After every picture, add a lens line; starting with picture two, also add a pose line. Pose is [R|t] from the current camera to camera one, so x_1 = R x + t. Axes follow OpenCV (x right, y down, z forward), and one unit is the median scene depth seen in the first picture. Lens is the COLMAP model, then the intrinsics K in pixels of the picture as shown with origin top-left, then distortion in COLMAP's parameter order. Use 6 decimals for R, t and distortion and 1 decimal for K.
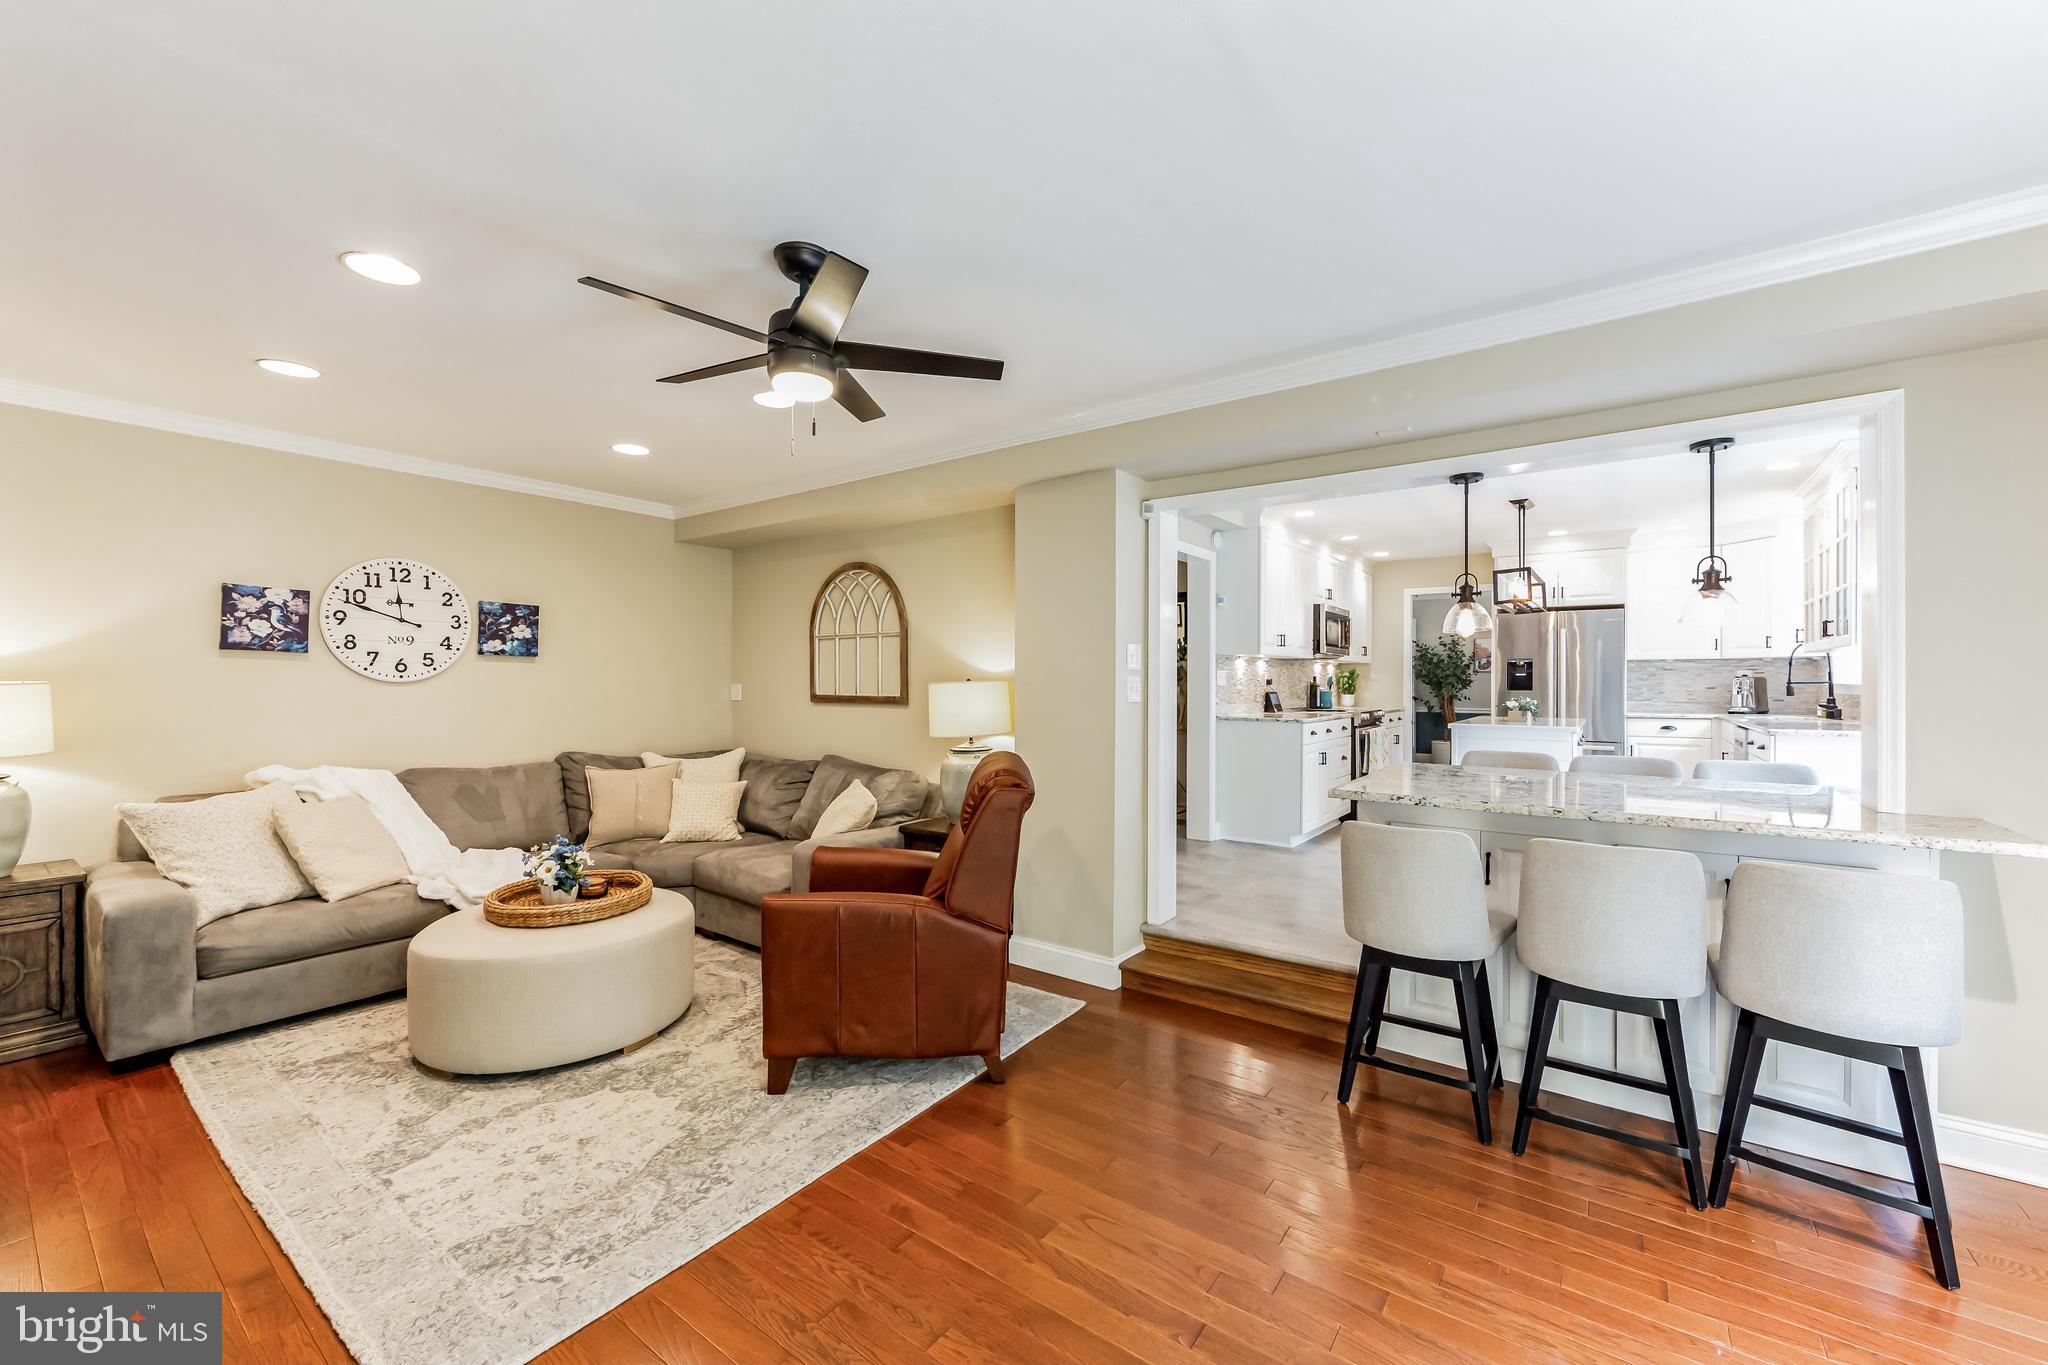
lens RADIAL K [[797.8, 0, 1025.3], [0, 797.8, 679.2], [0, 0, 1]] dist [-0.004229, 0.000294]
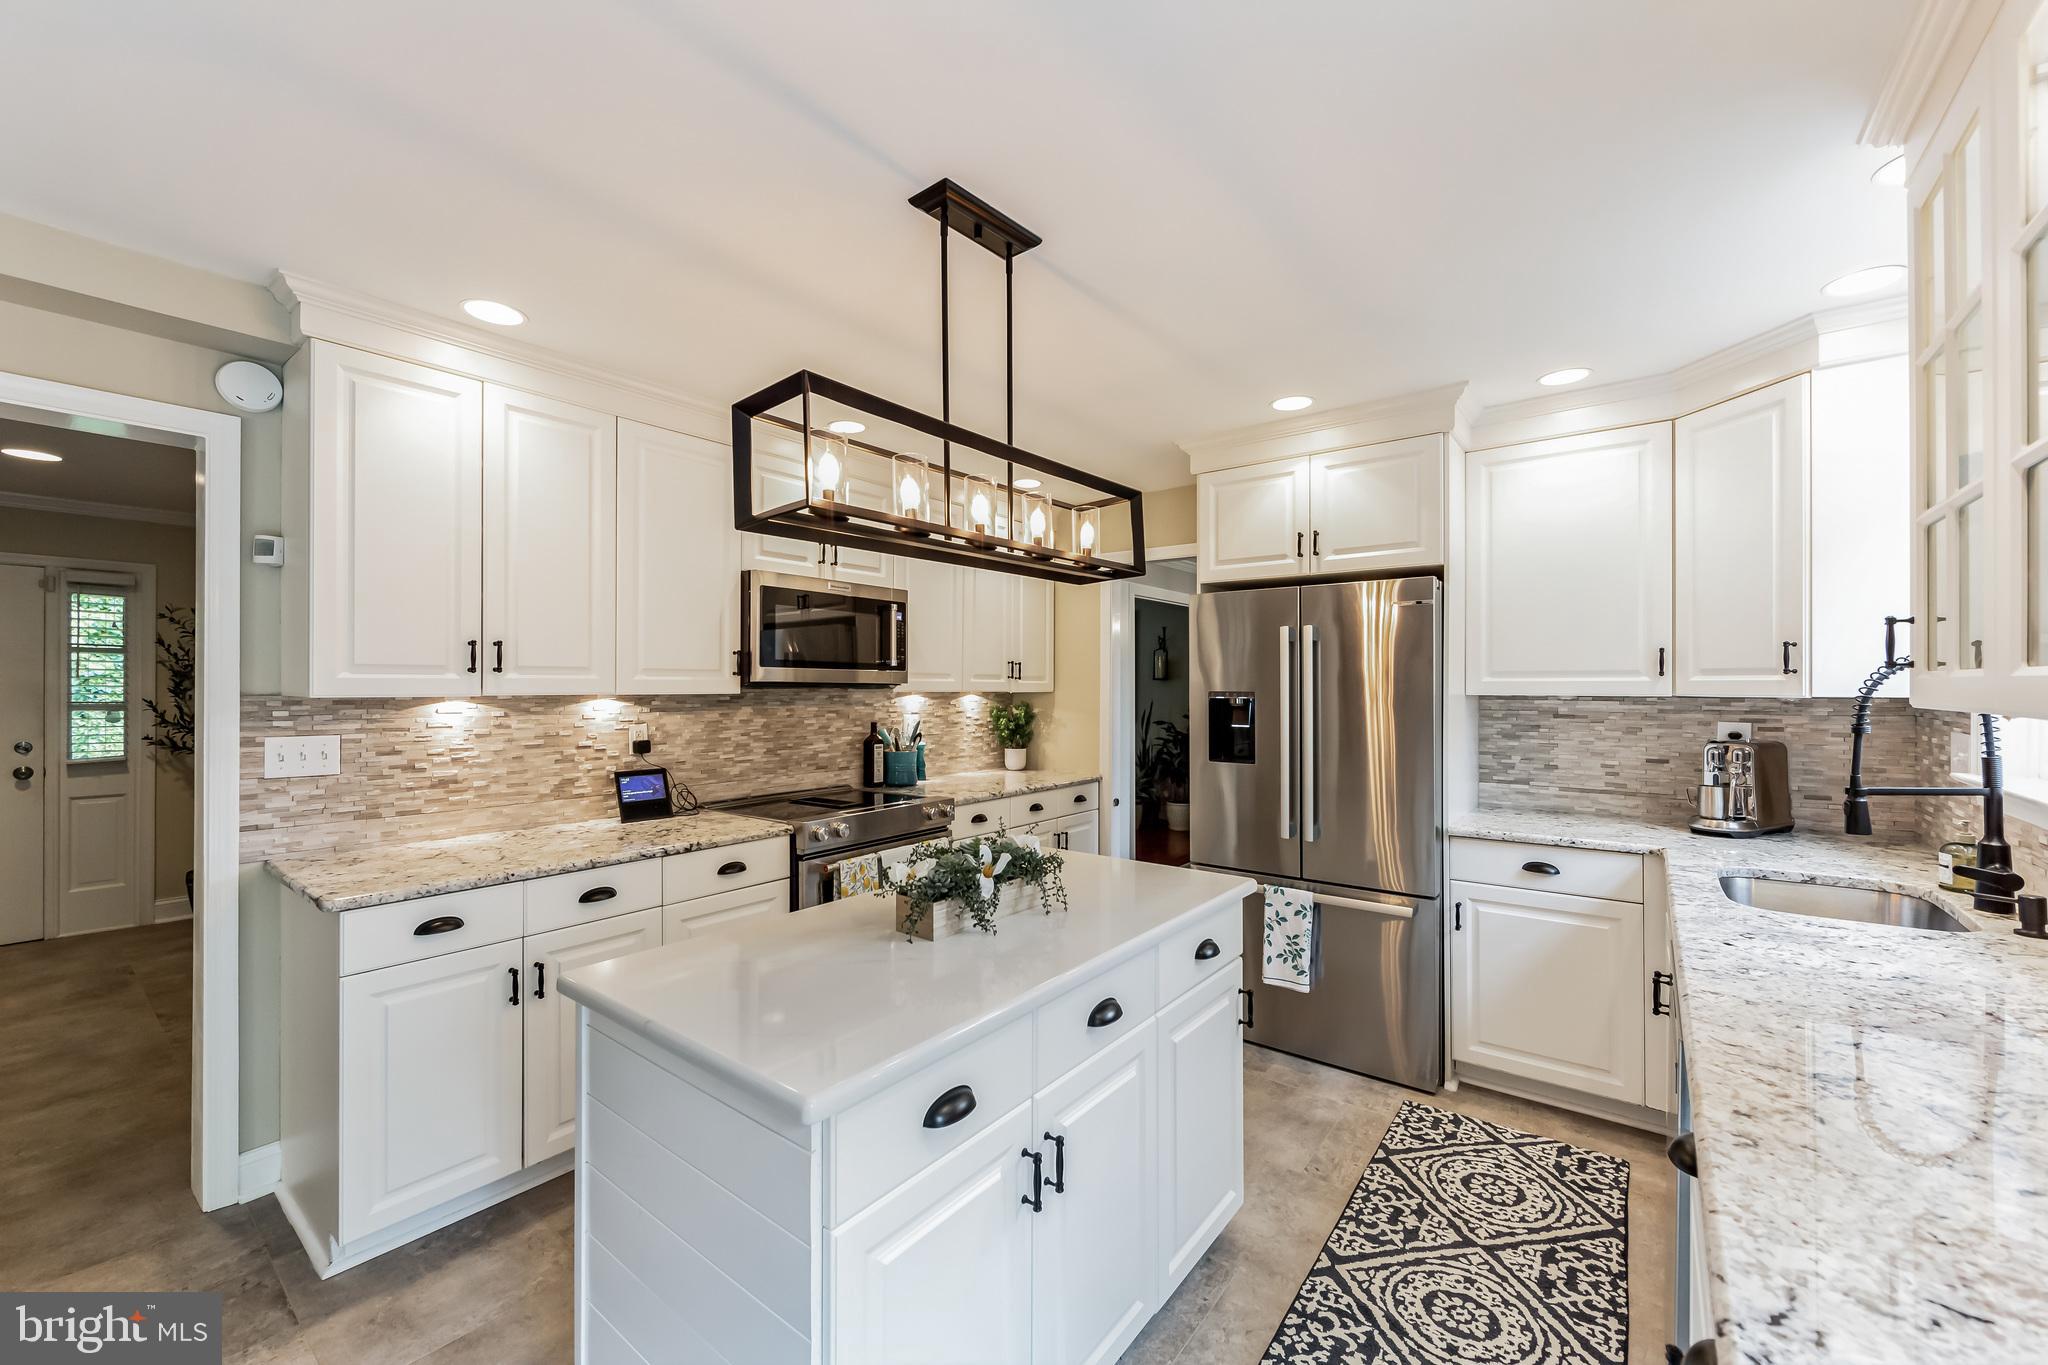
lens RADIAL K [[797.8, 0, 1031.2], [0, 797.8, 687.0], [0, 0, 1]] dist [-0.004229, 0.000294]
pose [[0.999824, -0.001125, -0.018750, 0.546962], [0.001181, 0.999995, 0.002978, -0.031944], [0.018747, -0.002999, 0.999820, 0.579655]]
